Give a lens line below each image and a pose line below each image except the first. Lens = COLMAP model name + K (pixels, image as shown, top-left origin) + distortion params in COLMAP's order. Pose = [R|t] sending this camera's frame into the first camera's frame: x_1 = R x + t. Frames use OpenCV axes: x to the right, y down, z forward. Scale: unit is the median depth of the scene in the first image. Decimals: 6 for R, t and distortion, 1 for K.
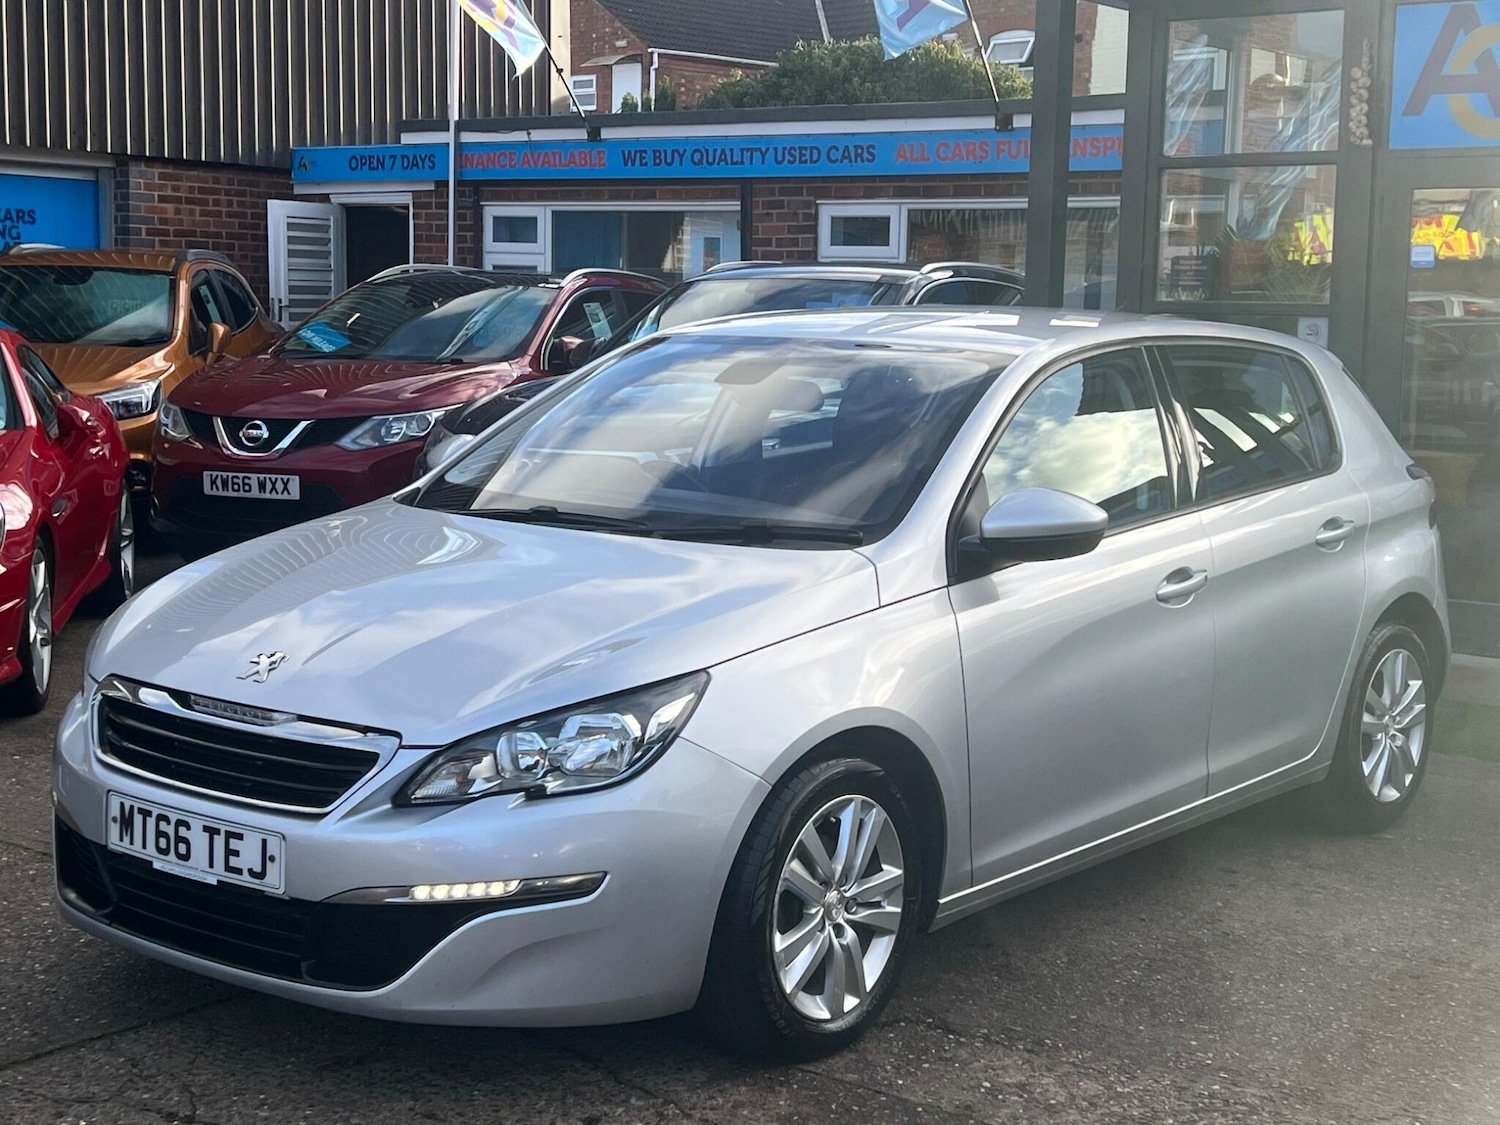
lens RADIAL K [[2122.3, 0, 762.3], [0, 2122.3, 558.1], [0, 0, 1]] dist [0.036816, 0.000000]
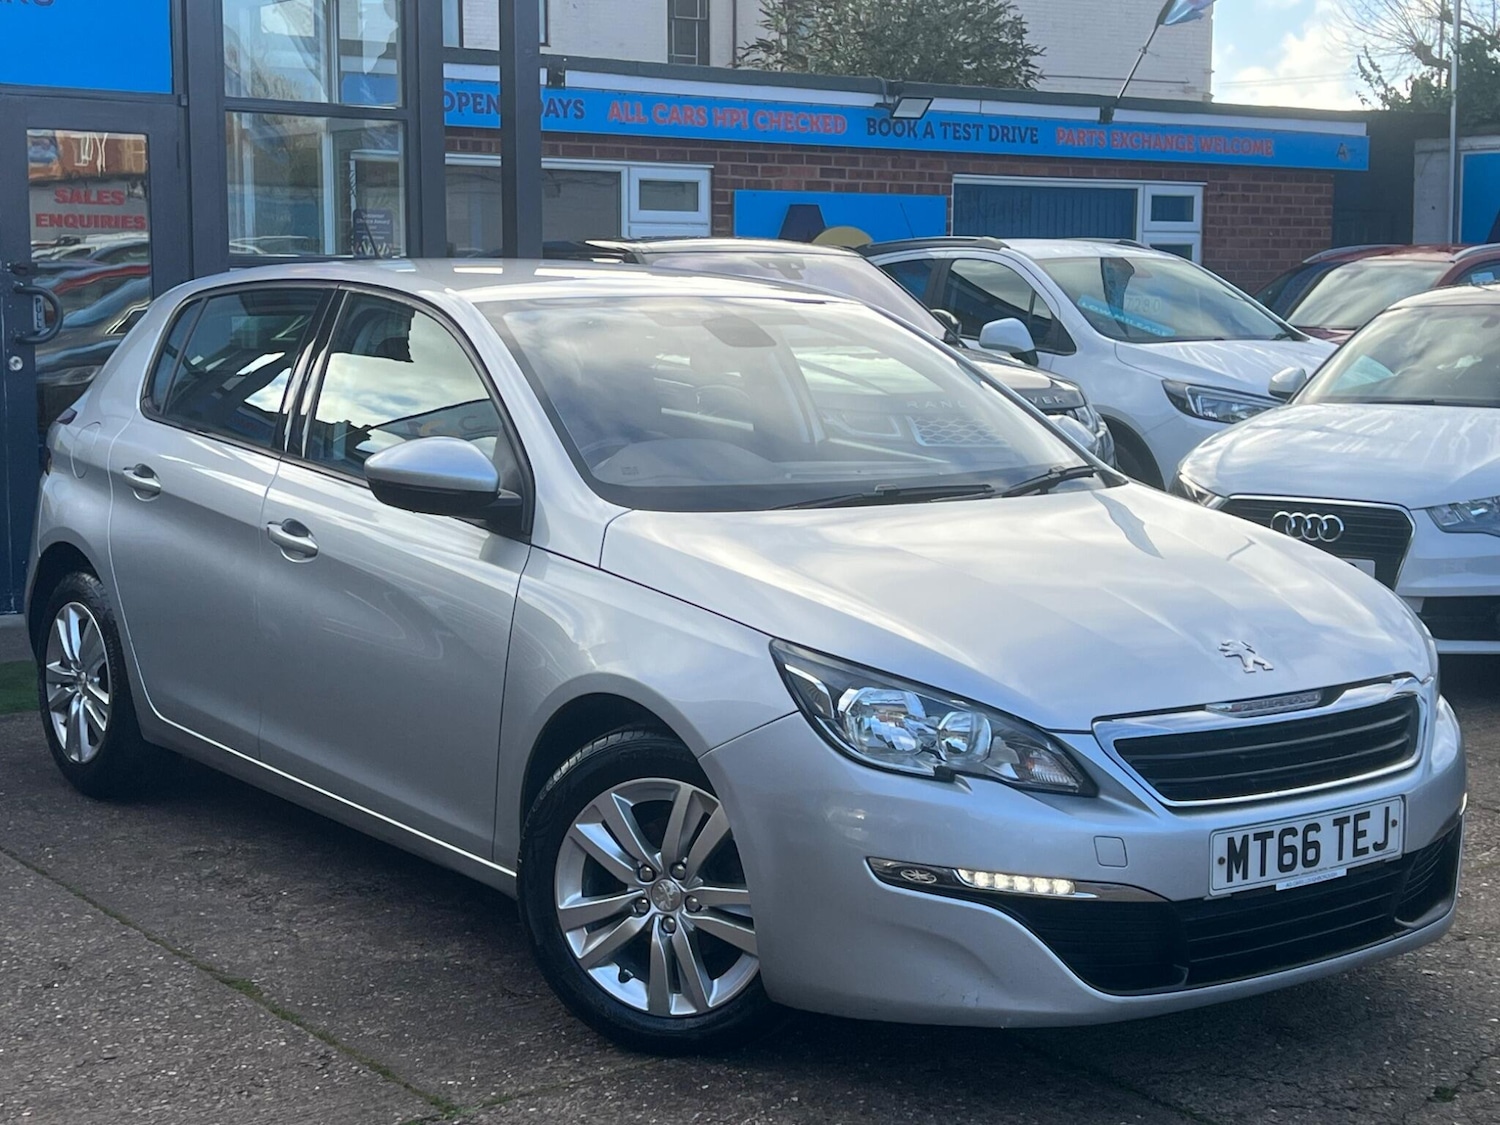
lens RADIAL K [[2269.6, 0, 758.0], [0, 2269.6, 453.0], [0, 0, 1]] dist [0.053242, 0.000000]
pose [[0.306802, -0.101069, 0.946392, -1.023321], [0.119843, 0.990534, 0.066933, -0.110073], [-0.944198, 0.092883, 0.316011, 0.706501]]
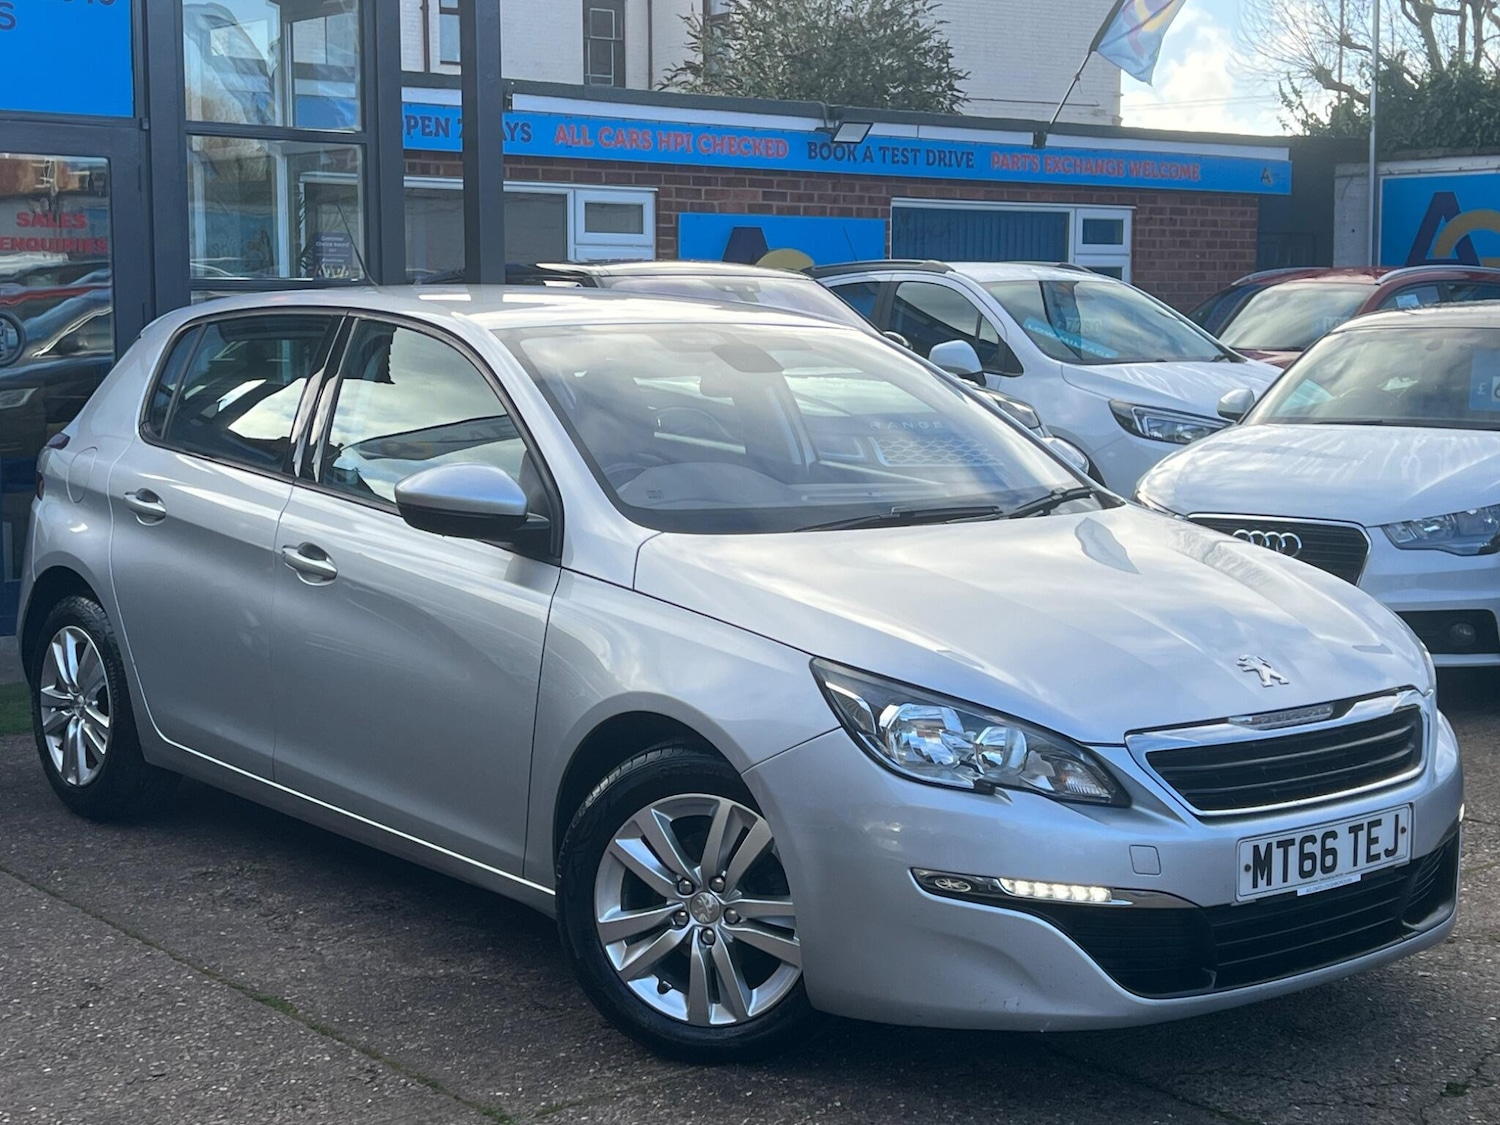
lens RADIAL K [[2269.6, 0, 759.6], [0, 2269.6, 465.7], [0, 0, 1]] dist [0.053242, 0.000000]
pose [[0.261660, -0.099615, 0.960006, -1.058760], [0.120053, 0.990294, 0.070036, -0.119523], [-0.957665, 0.096926, 0.271079, 0.747297]]
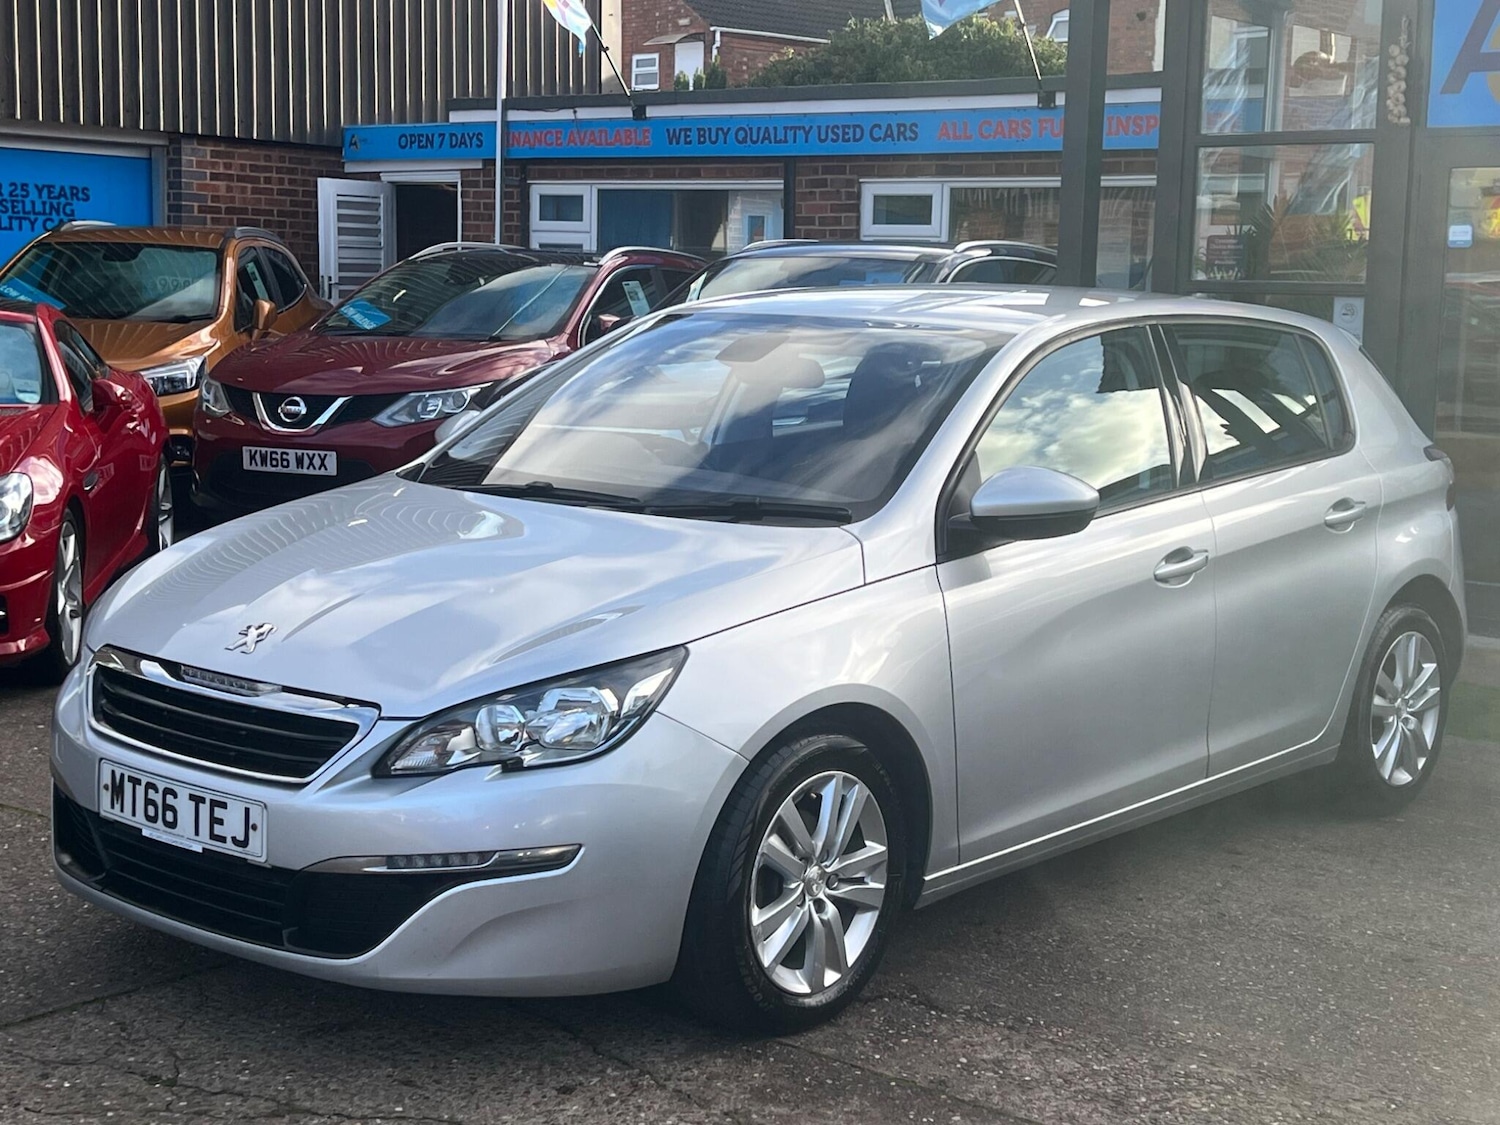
lens RADIAL K [[2122.3, 0, 754.0], [0, 2122.3, 555.5], [0, 0, 1]] dist [0.036816, 0.000000]
pose [[0.999445, 0.007391, -0.032469, 0.030250], [-0.007114, 0.999937, 0.008659, 0.000919], [0.032531, -0.008423, 0.999435, -0.003756]]
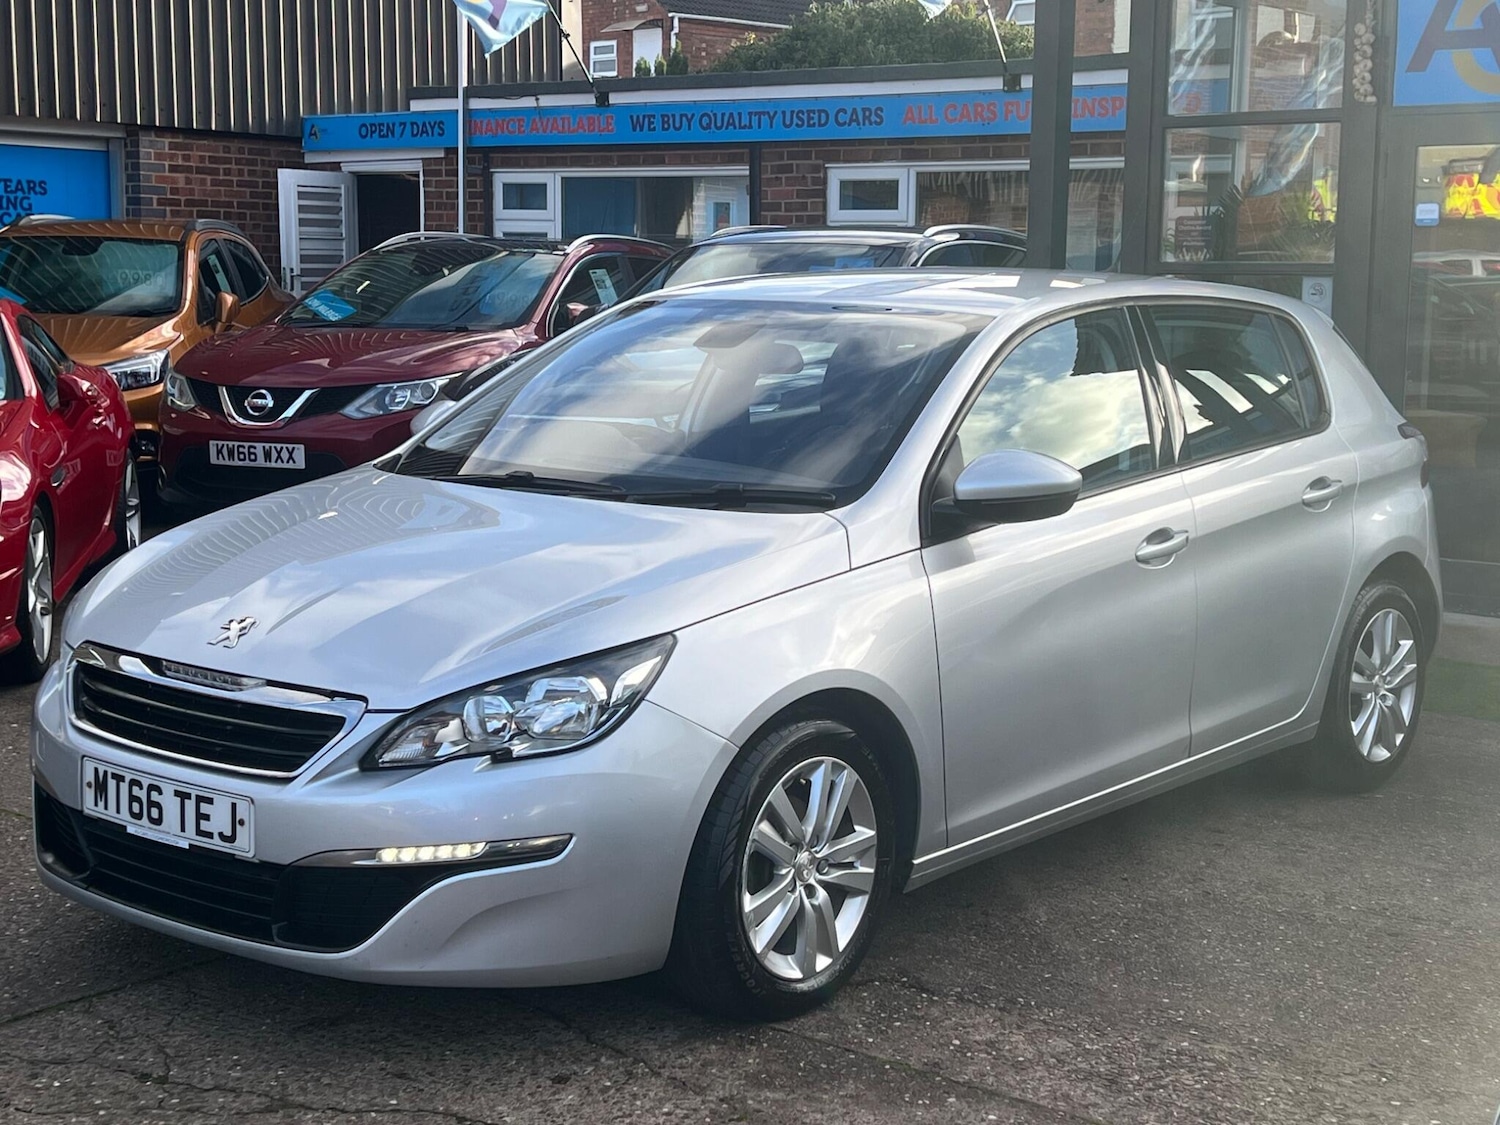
lens RADIAL K [[2122.3, 0, 764.1], [0, 2122.3, 575.9], [0, 0, 1]] dist [0.036816, 0.000000]
pose [[0.999910, -0.006770, -0.011605, 0.022331], [0.007045, 0.999692, 0.023796, 0.001816], [0.011440, -0.023876, 0.999649, -0.000782]]
